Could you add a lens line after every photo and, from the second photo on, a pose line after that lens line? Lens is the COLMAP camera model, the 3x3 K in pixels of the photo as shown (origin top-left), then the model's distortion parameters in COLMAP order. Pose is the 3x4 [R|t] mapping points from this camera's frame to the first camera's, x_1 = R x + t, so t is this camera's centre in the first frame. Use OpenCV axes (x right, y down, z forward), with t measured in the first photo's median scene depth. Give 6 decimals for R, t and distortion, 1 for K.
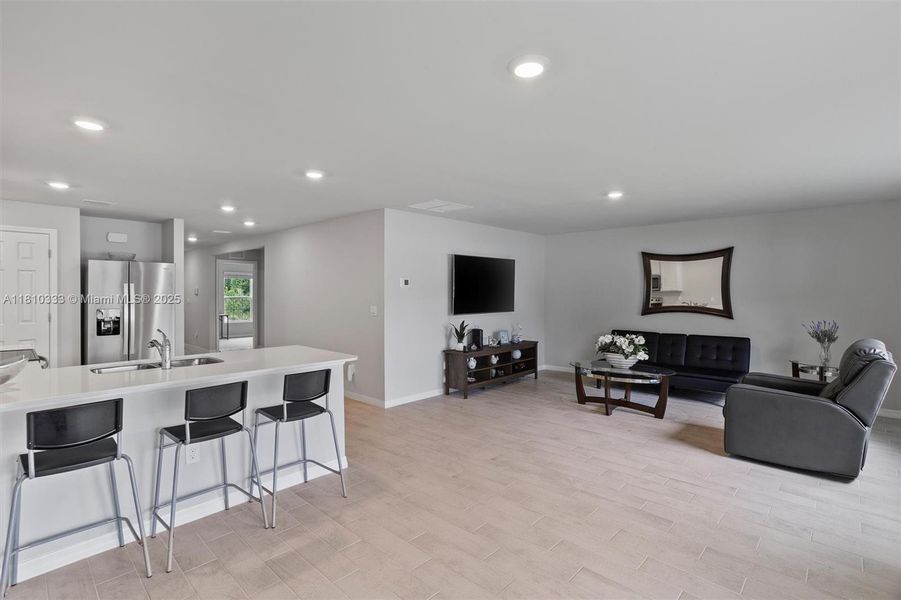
lens RADIAL K [[430.9, 0, 445.1], [0, 430.9, 295.0], [0, 0, 1]] dist [-0.015975, 0.004883]
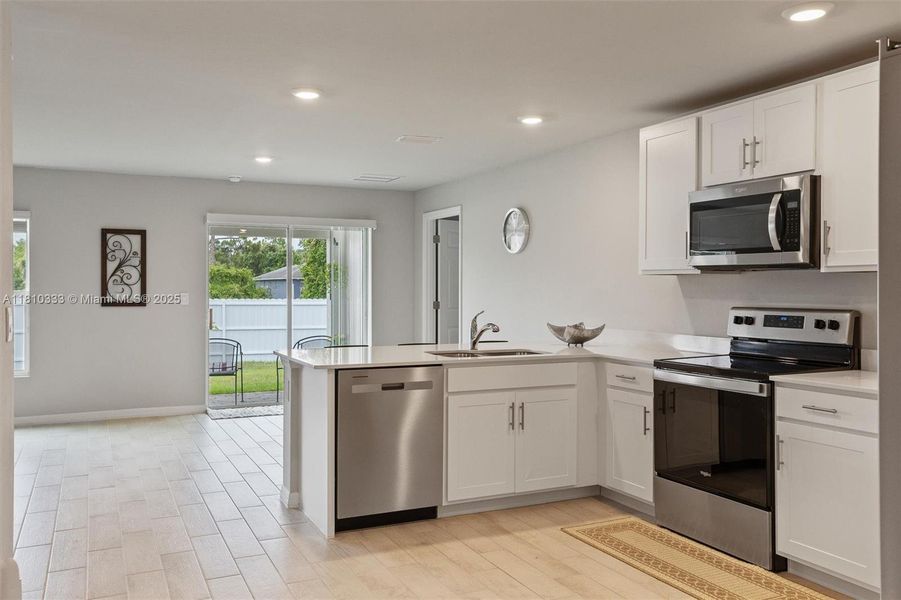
lens RADIAL K [[745.9, 0, 449.4], [0, 745.9, 294.6], [0, 0, 1]] dist [0.006537, 0.002883]
pose [[-0.935450, -0.006737, 0.353395, -0.713219], [-0.002897, 0.999931, 0.011393, 0.014536], [-0.353447, 0.009634, -0.935405, 1.558595]]
